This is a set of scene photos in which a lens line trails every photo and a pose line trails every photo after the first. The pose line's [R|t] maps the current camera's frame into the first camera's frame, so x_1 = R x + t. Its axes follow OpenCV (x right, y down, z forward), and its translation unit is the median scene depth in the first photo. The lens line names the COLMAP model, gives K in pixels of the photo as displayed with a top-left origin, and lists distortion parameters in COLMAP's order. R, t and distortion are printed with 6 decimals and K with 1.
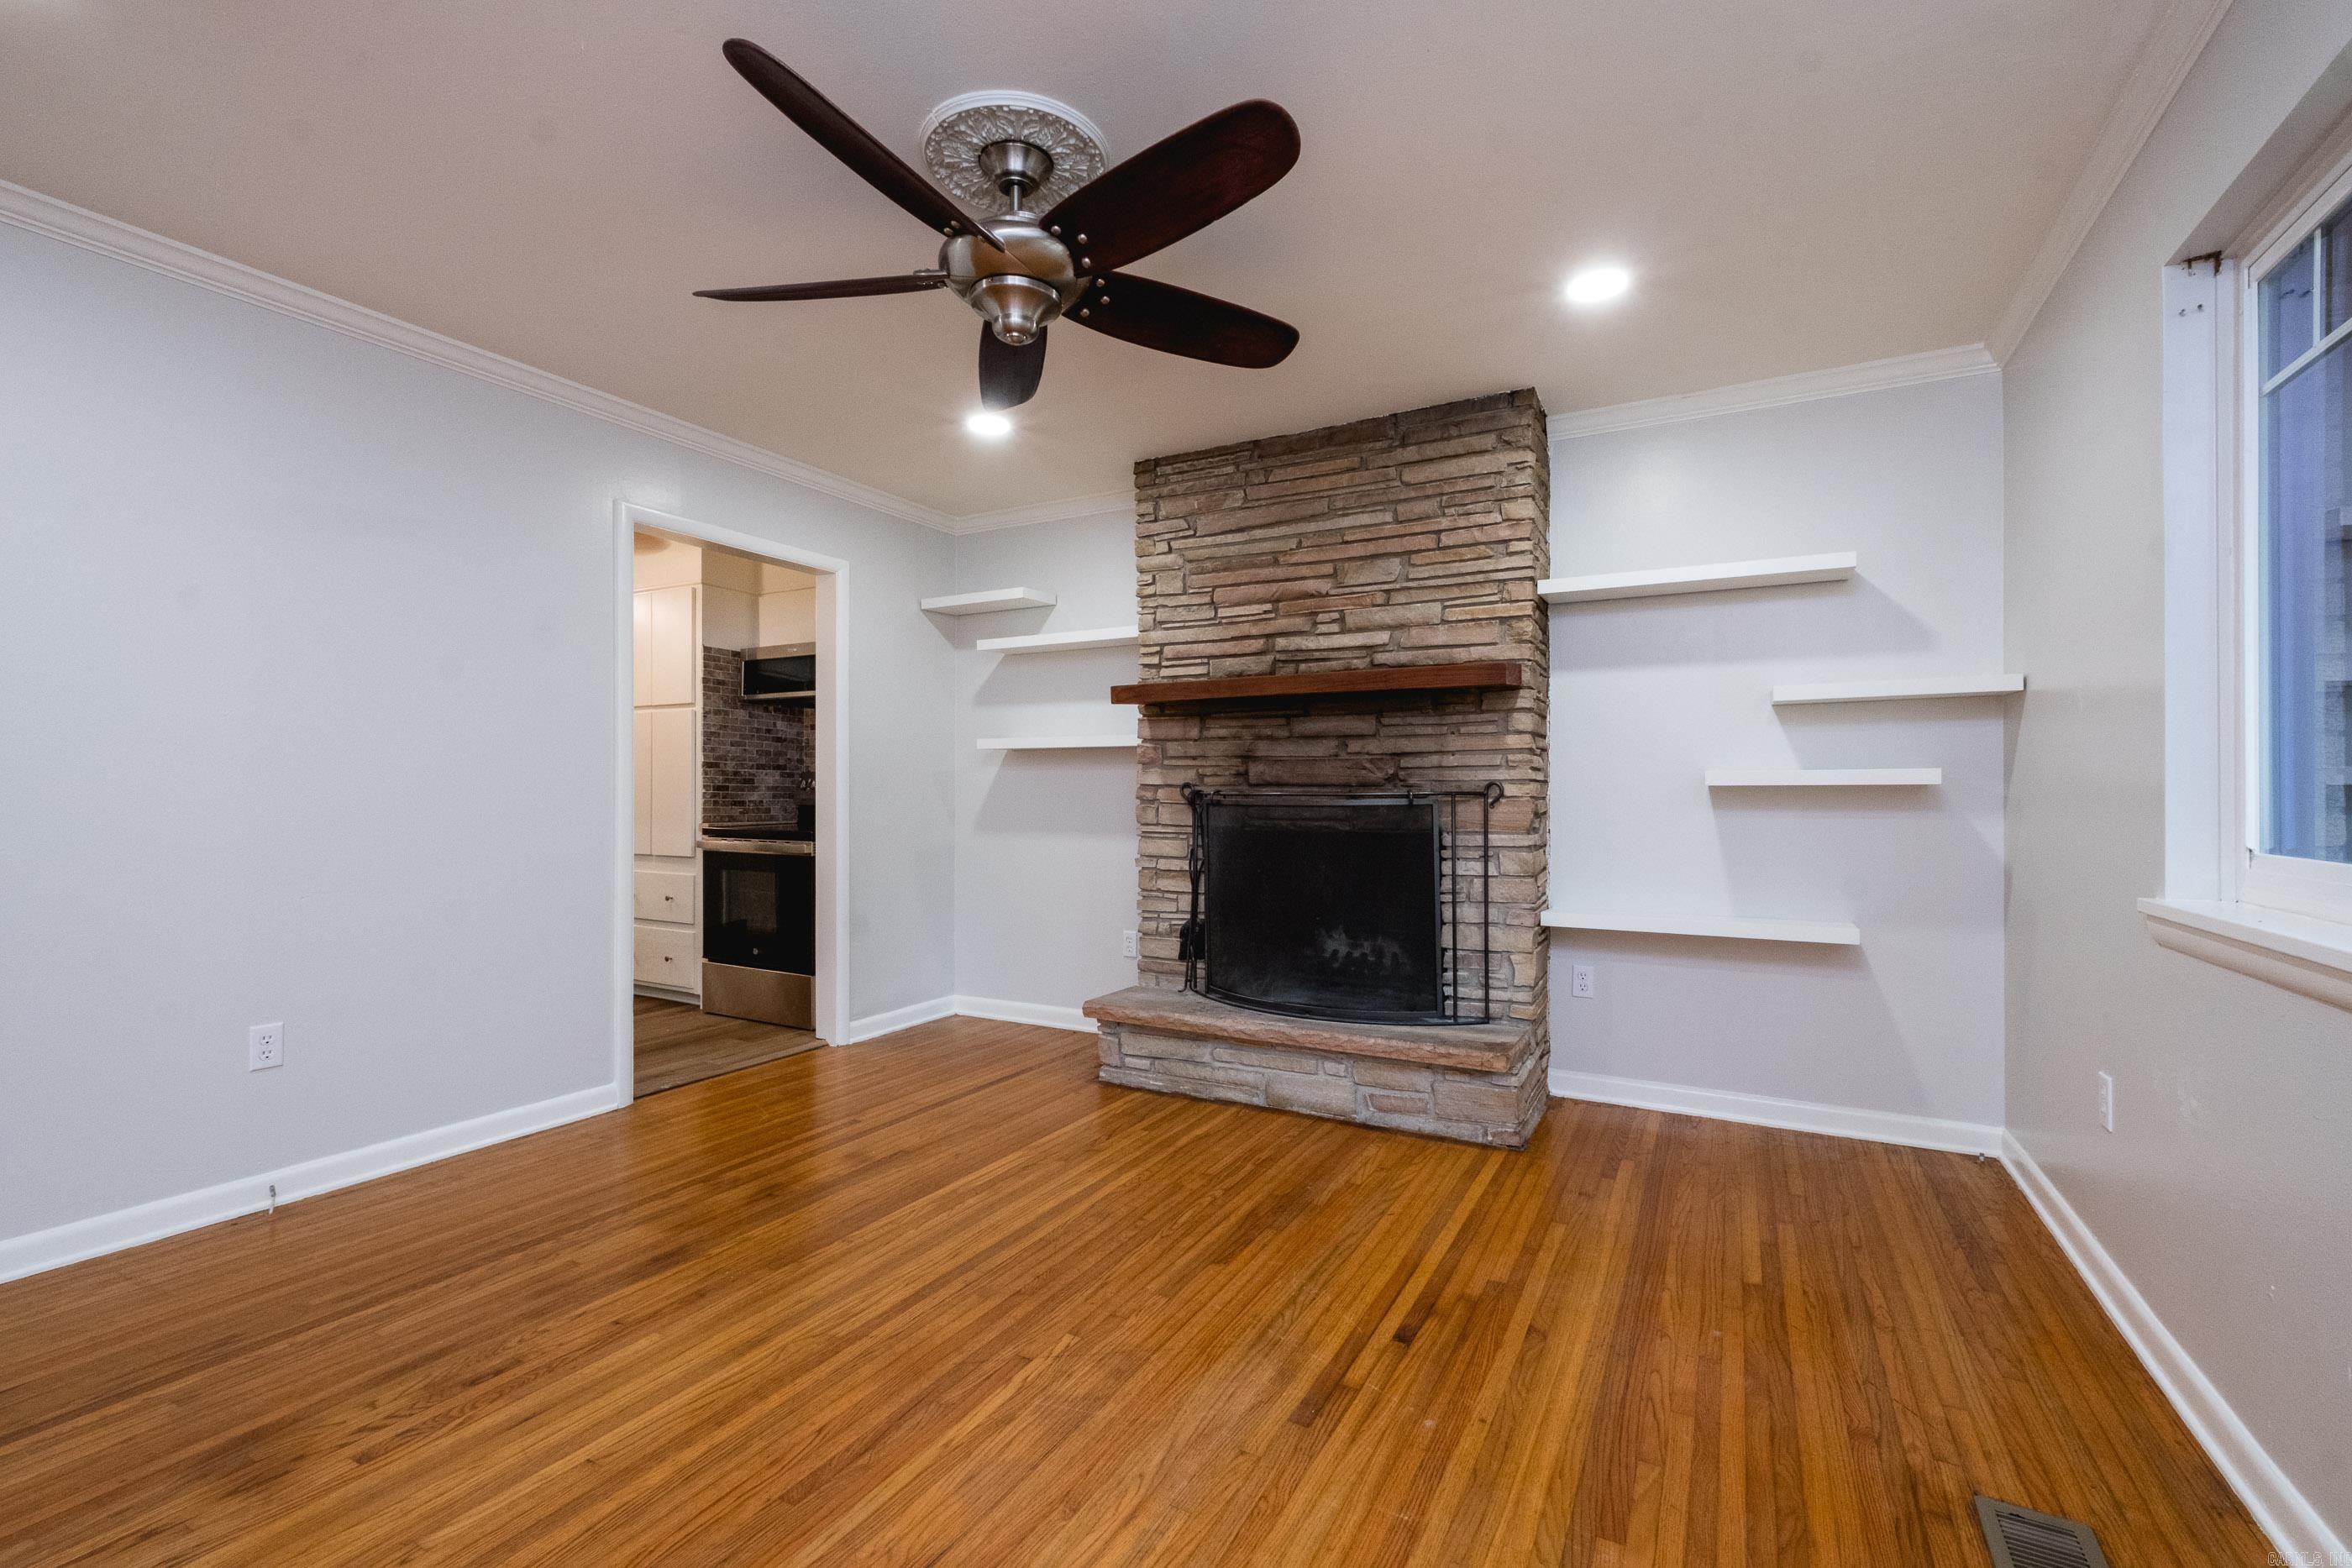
lens RADIAL K [[1000.9, 0, 1177.2], [0, 1000.9, 783.2], [0, 0, 1]] dist [0.011729, -0.006126]
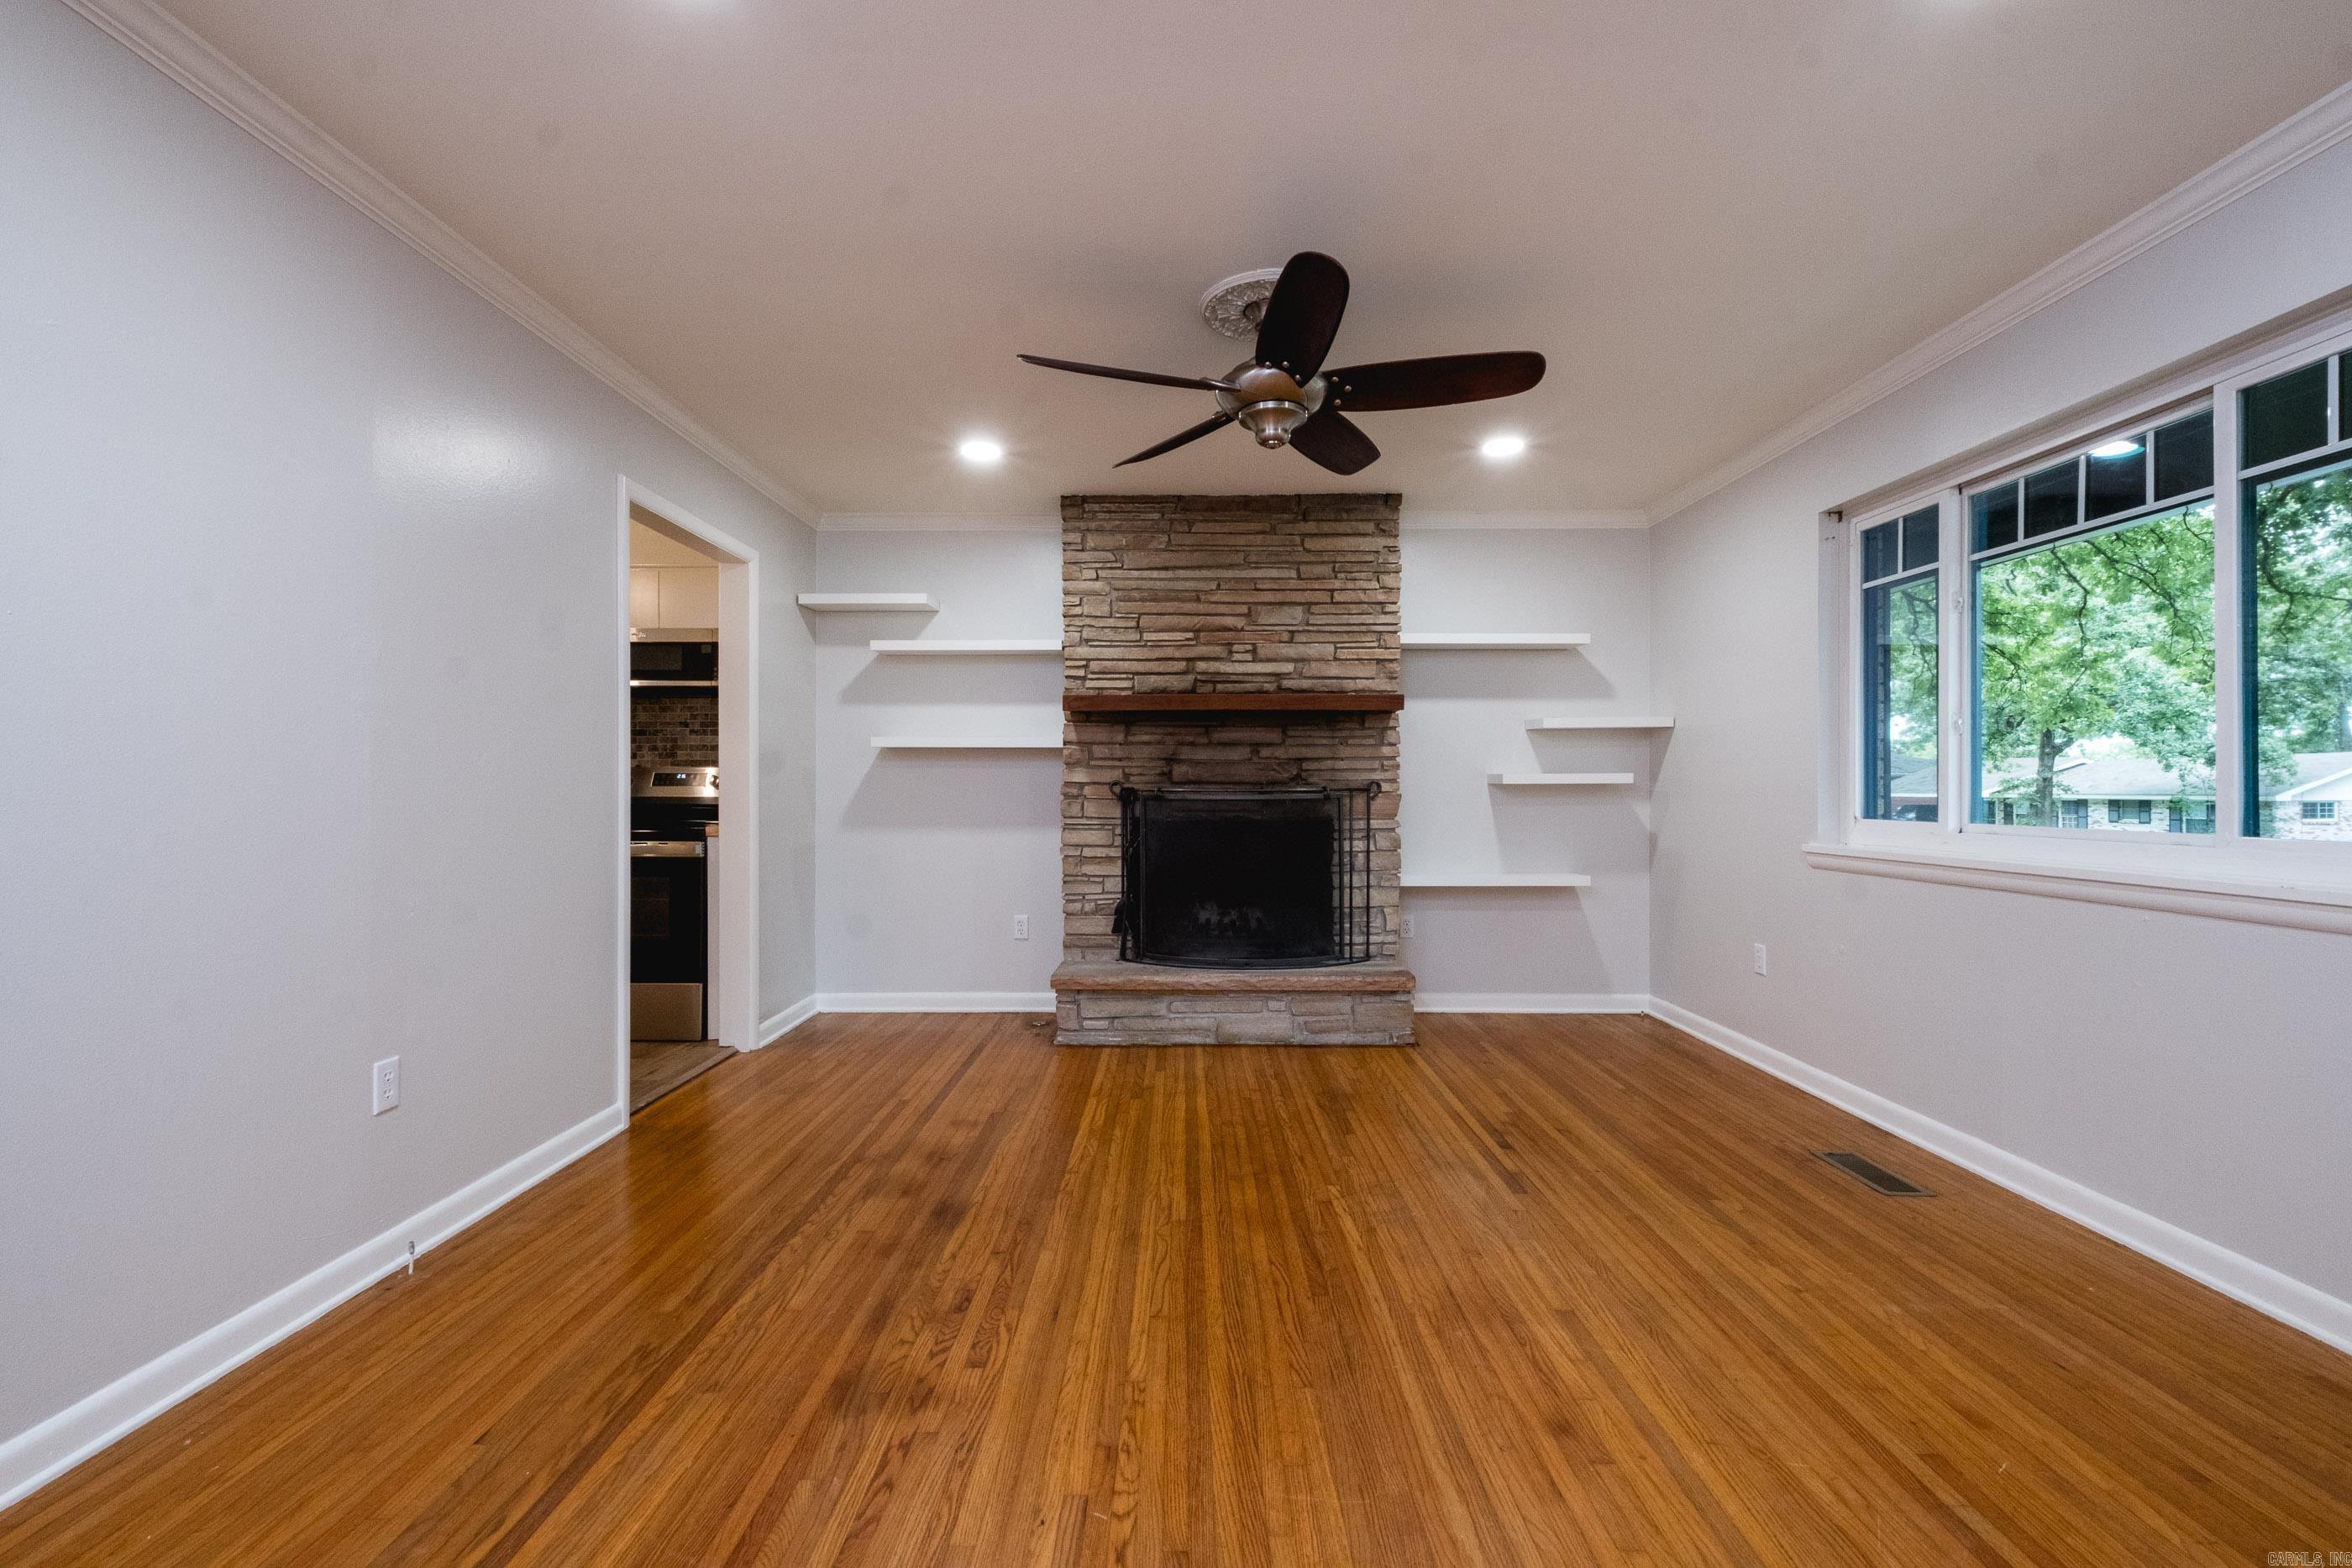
lens RADIAL K [[1000.9, 0, 1177.2], [0, 1000.9, 783.2], [0, 0, 1]] dist [0.011729, -0.006126]
pose [[0.881074, 0.000768, 0.472977, -0.526786], [-0.003061, 0.999987, 0.004077, -0.002986], [-0.472968, -0.005040, 0.881065, -0.059463]]
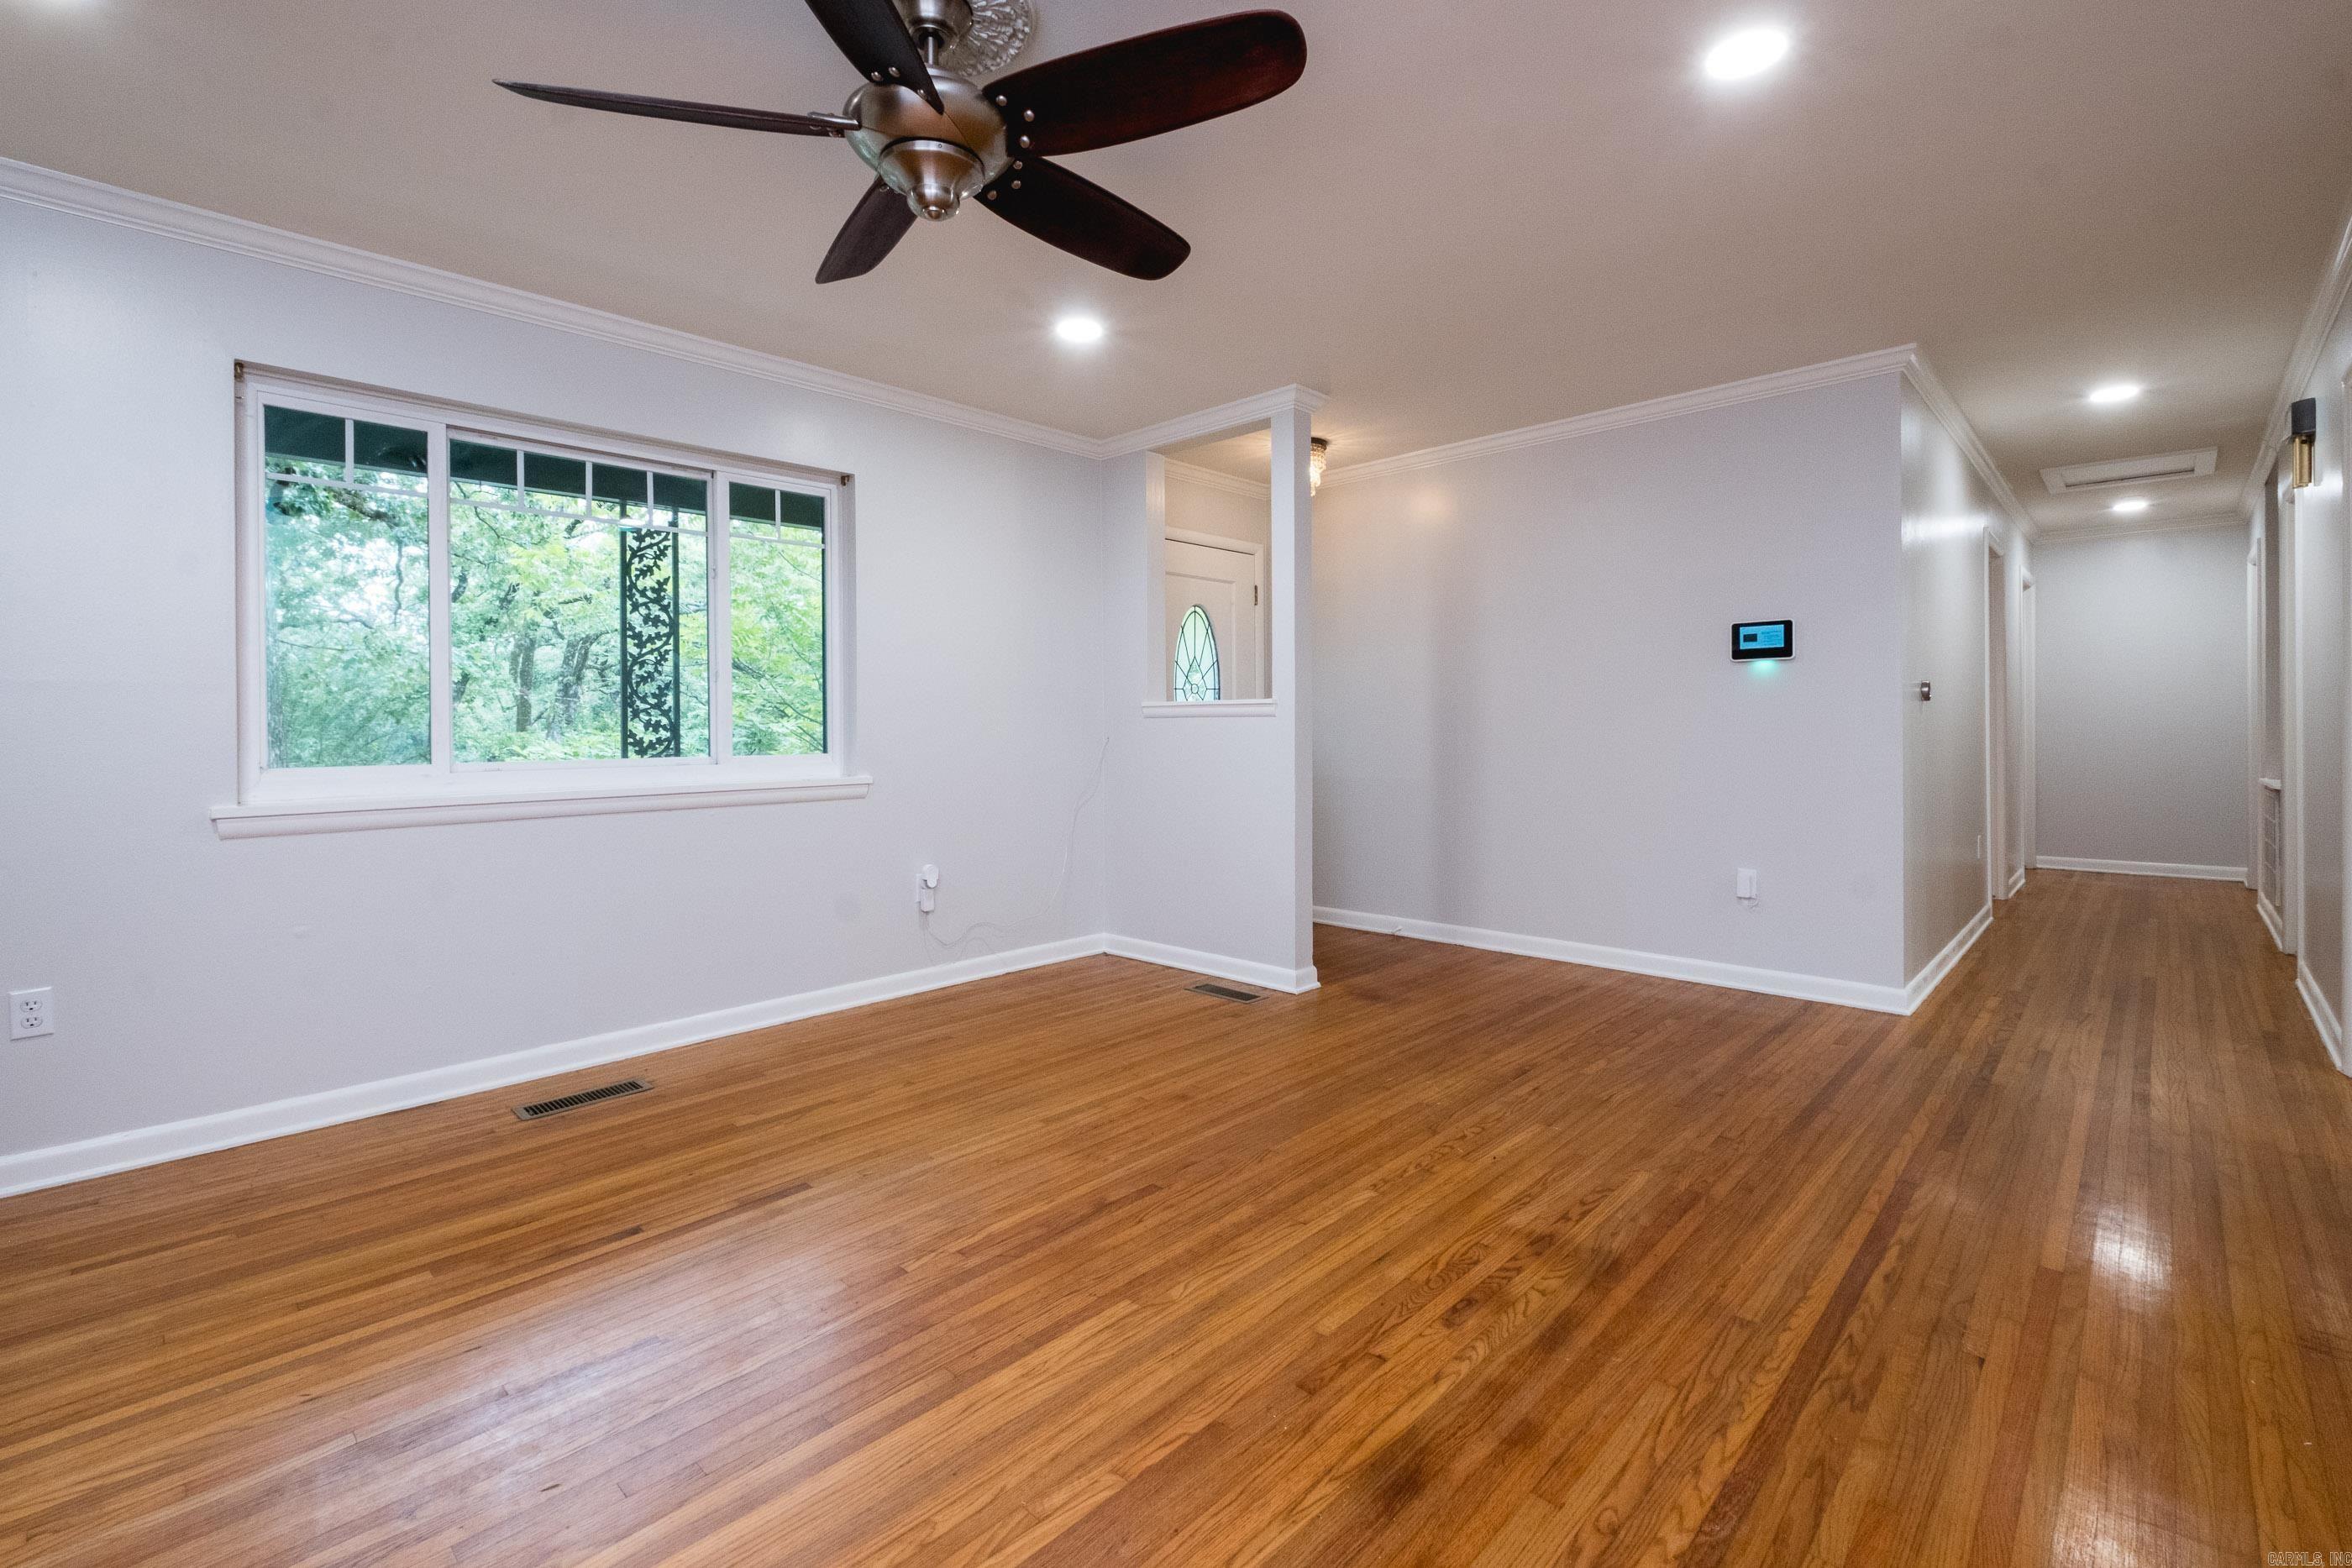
lens RADIAL K [[1029.5, 0, 1173.7], [0, 1029.5, 725.6], [0, 0, 1]] dist [0.001718, -0.000415]
pose [[-0.962962, 0.007330, 0.269537, -0.359503], [0.005075, 0.999946, -0.009065, 0.011640], [-0.269588, -0.007361, -0.962947, 1.074805]]
